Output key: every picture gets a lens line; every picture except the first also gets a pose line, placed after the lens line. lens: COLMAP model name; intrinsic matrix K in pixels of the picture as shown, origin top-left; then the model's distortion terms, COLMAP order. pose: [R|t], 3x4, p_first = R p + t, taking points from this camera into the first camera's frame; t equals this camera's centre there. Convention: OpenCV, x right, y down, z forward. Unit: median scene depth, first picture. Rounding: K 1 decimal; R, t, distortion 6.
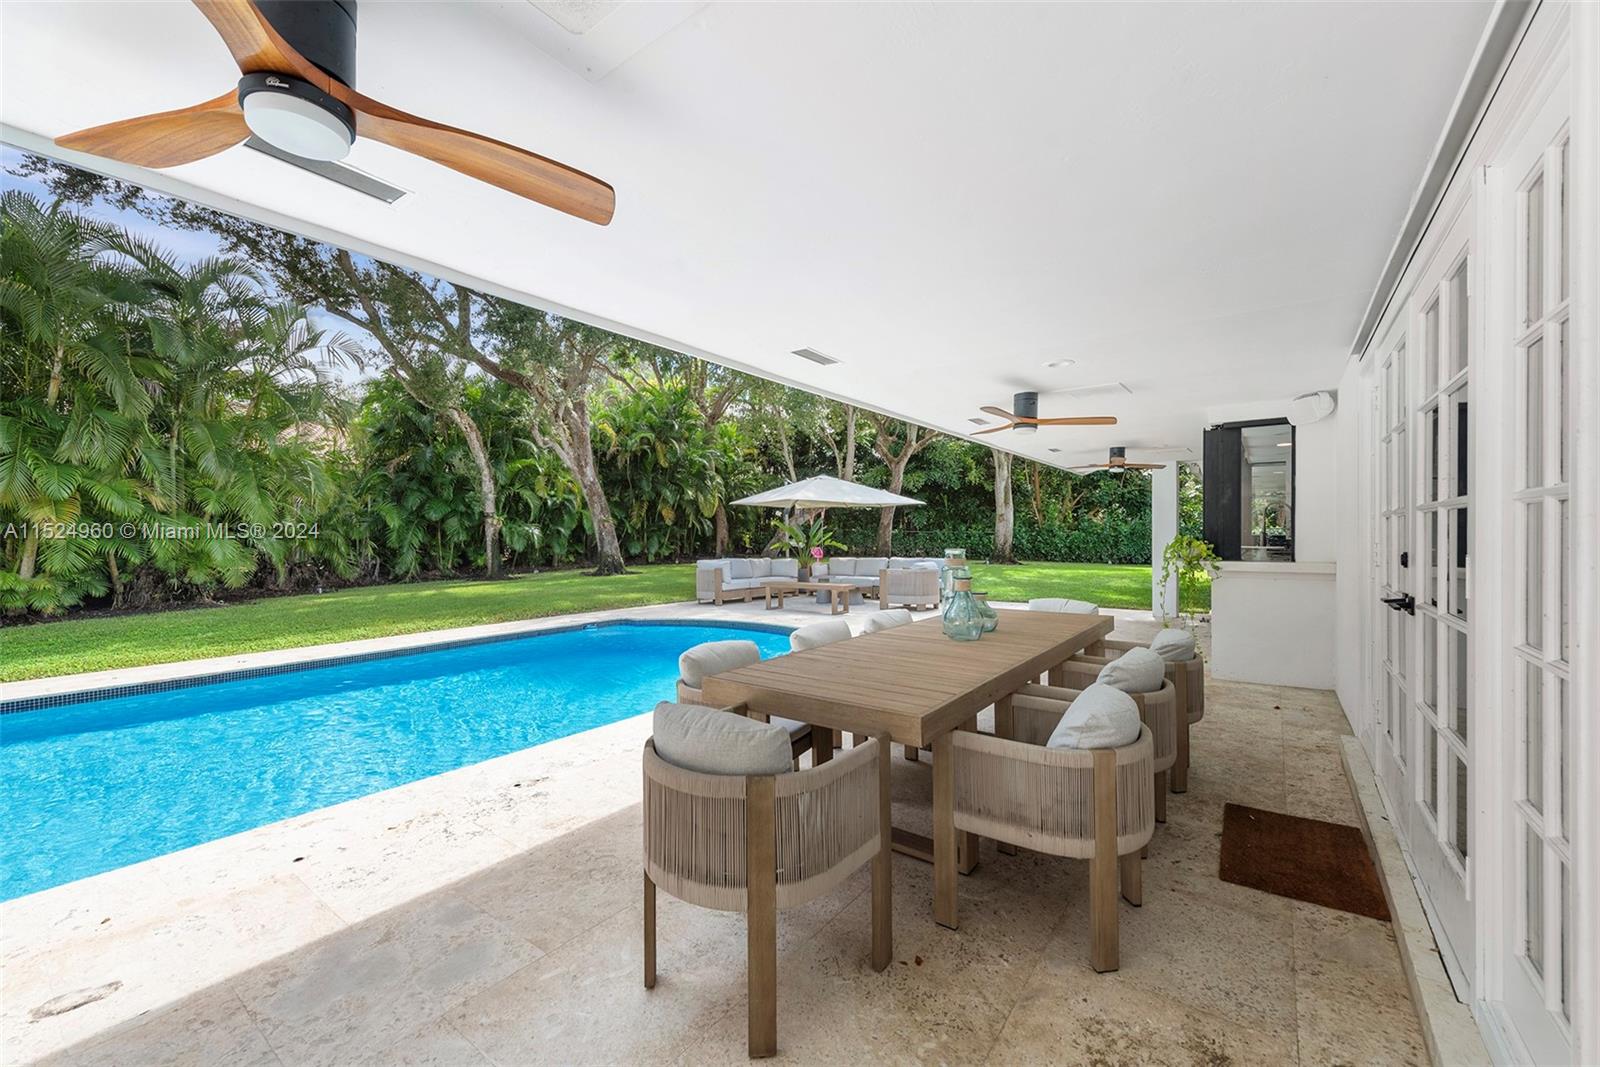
lens RADIAL K [[632.6, 0, 801.5], [0, 632.6, 534.2], [0, 0, 1]] dist [0.000992, -0.000091]
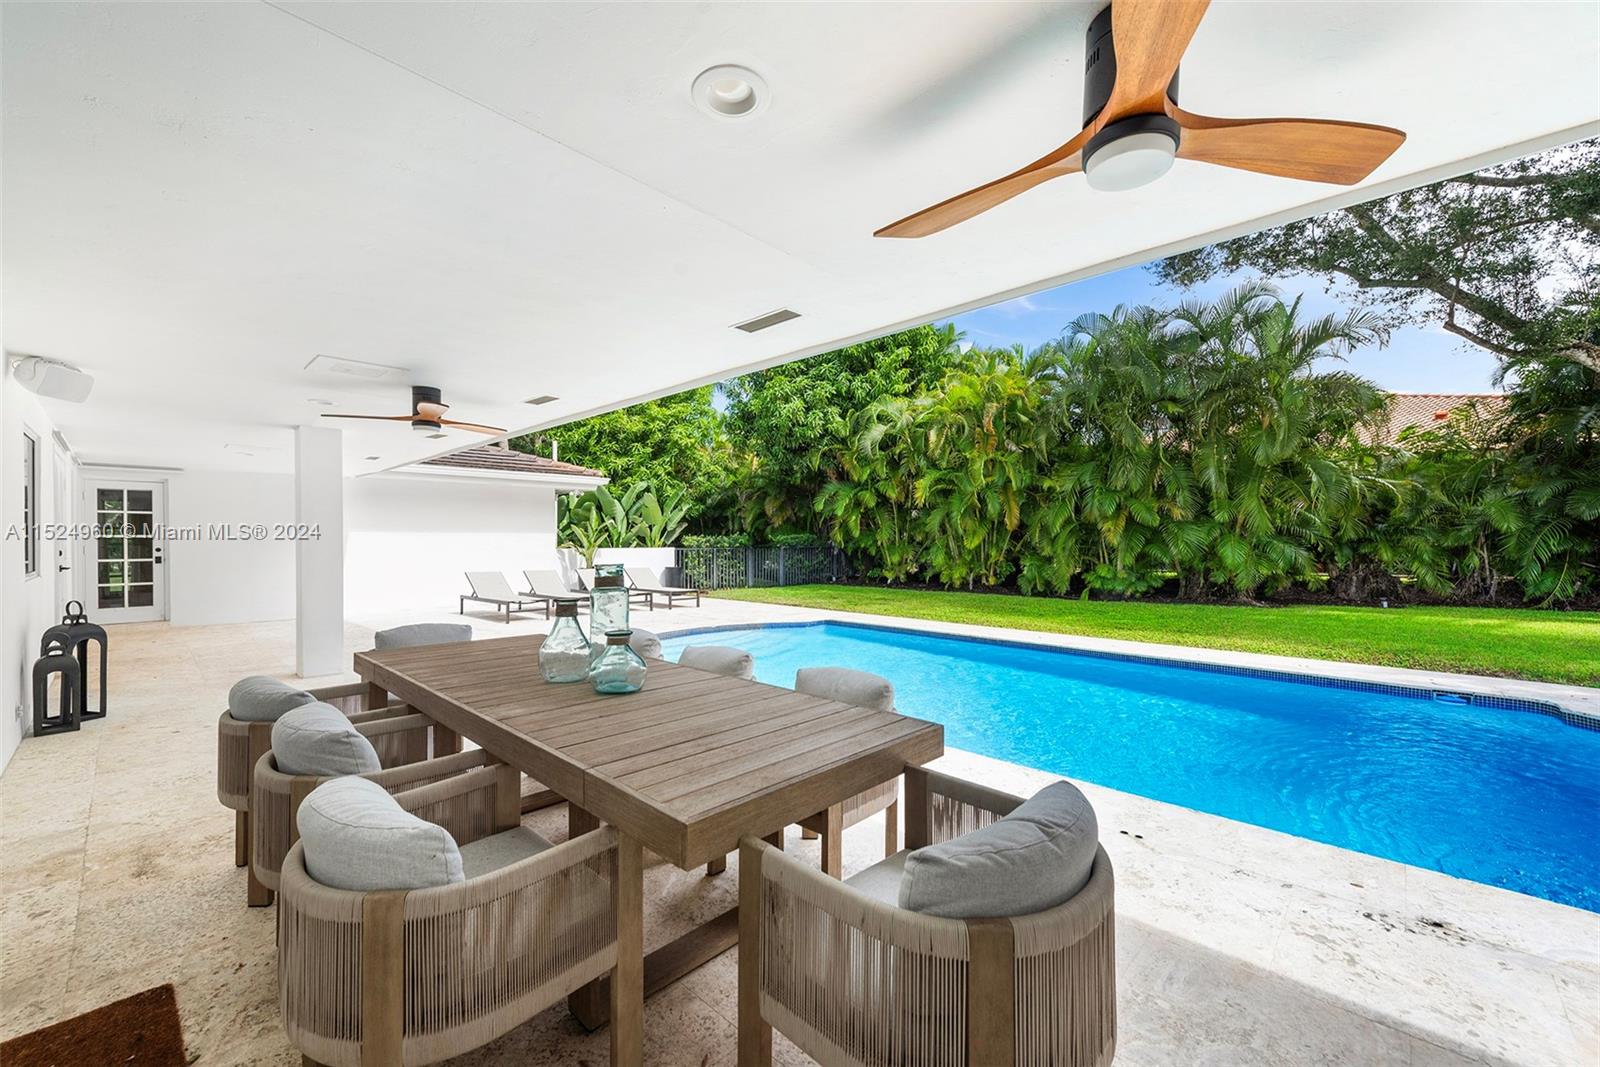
lens RADIAL K [[632.6, 0, 794.7], [0, 632.6, 537.2], [0, 0, 1]] dist [0.000992, -0.000091]
pose [[-0.137312, -0.003183, -0.990523, 0.292357], [-0.000798, 0.999995, -0.003103, -0.000775], [0.990528, 0.000365, -0.137314, 0.410733]]
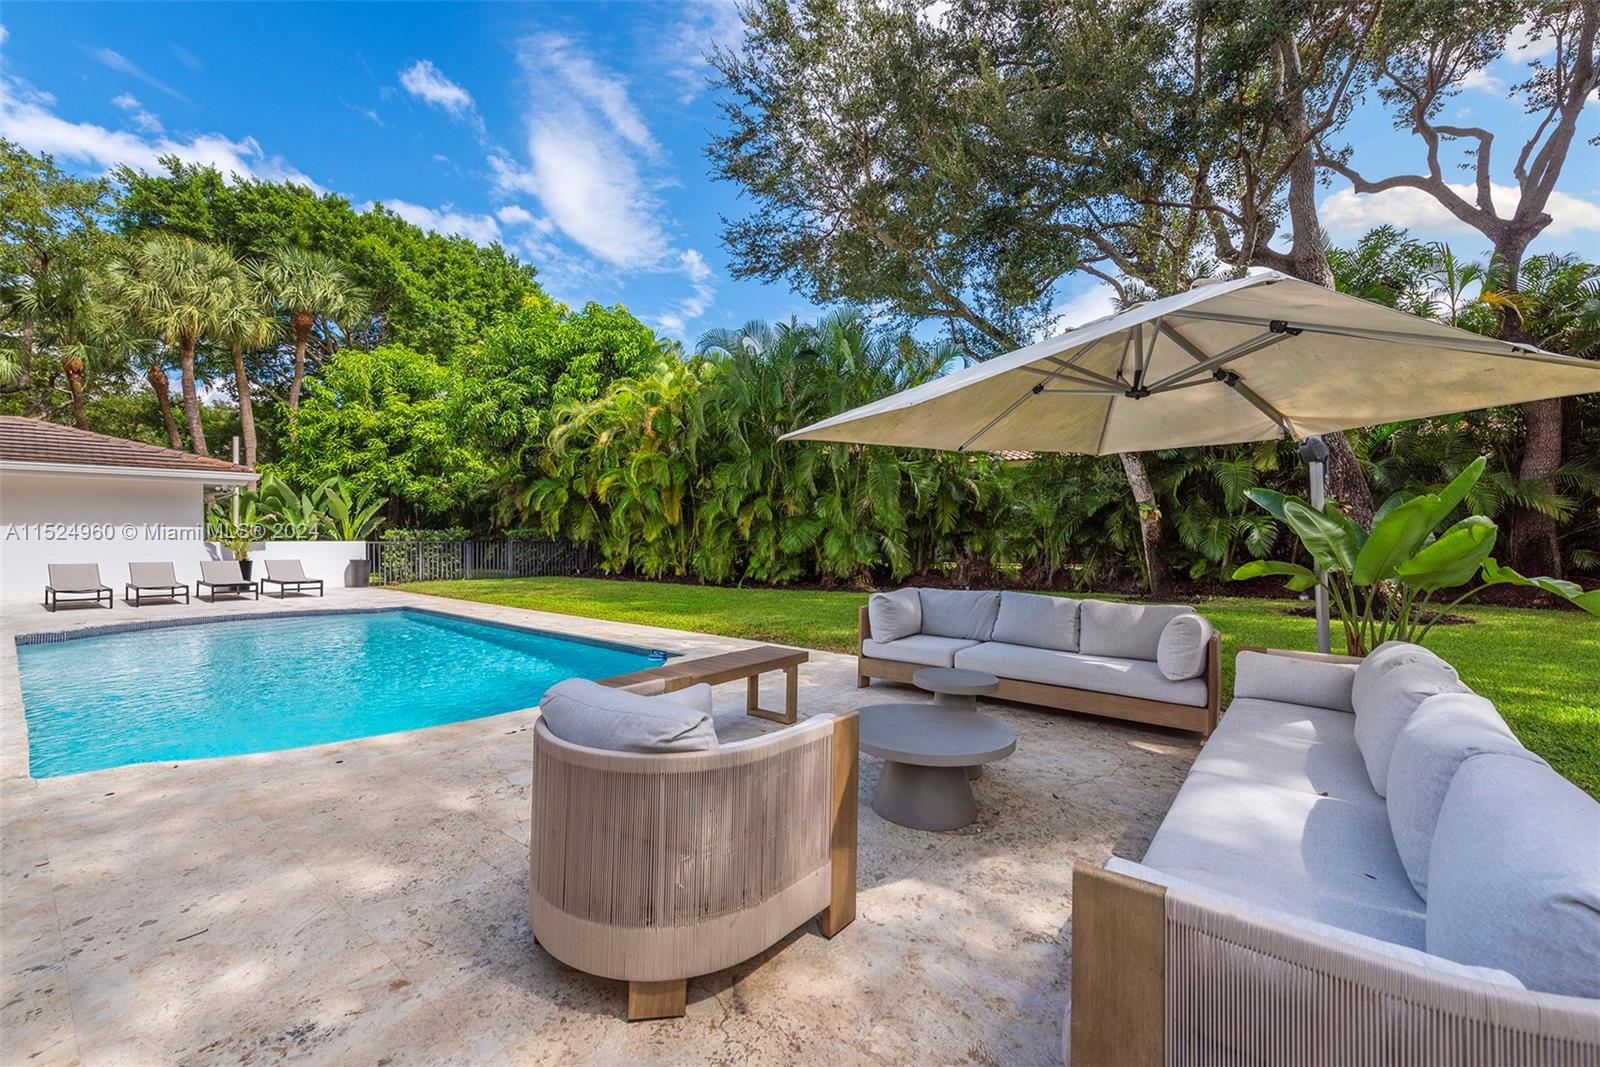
lens RADIAL K [[632.6, 0, 801.6], [0, 632.6, 538.8], [0, 0, 1]] dist [0.000992, -0.000091]
pose [[-0.041616, 0.006994, -0.999109, 0.351016], [-0.001591, 0.999974, 0.007067, 0.001253], [0.999132, 0.001884, -0.041604, 1.032401]]
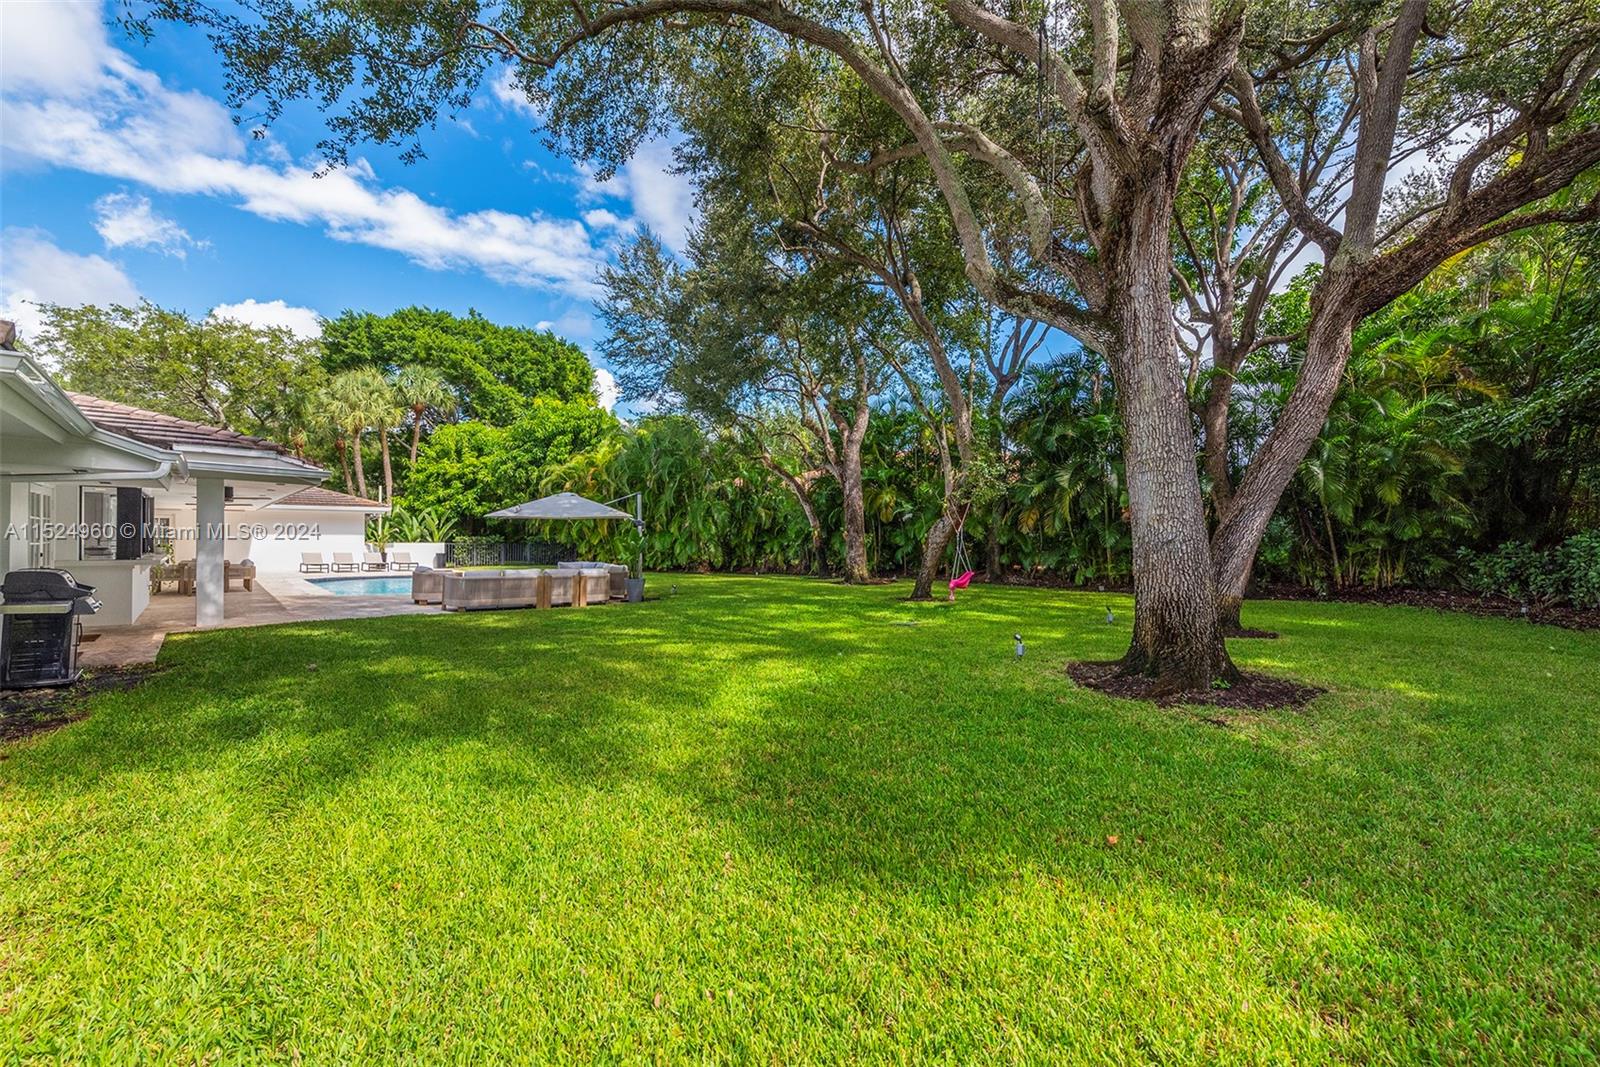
lens RADIAL K [[632.6, 0, 803.2], [0, 632.6, 536.3], [0, 0, 1]] dist [0.000992, -0.000091]
pose [[-0.183936, -0.002187, -0.982936, 1.260106], [-0.008343, 0.999965, -0.000664, -0.019667], [0.982903, 0.008078, -0.183948, 1.931275]]
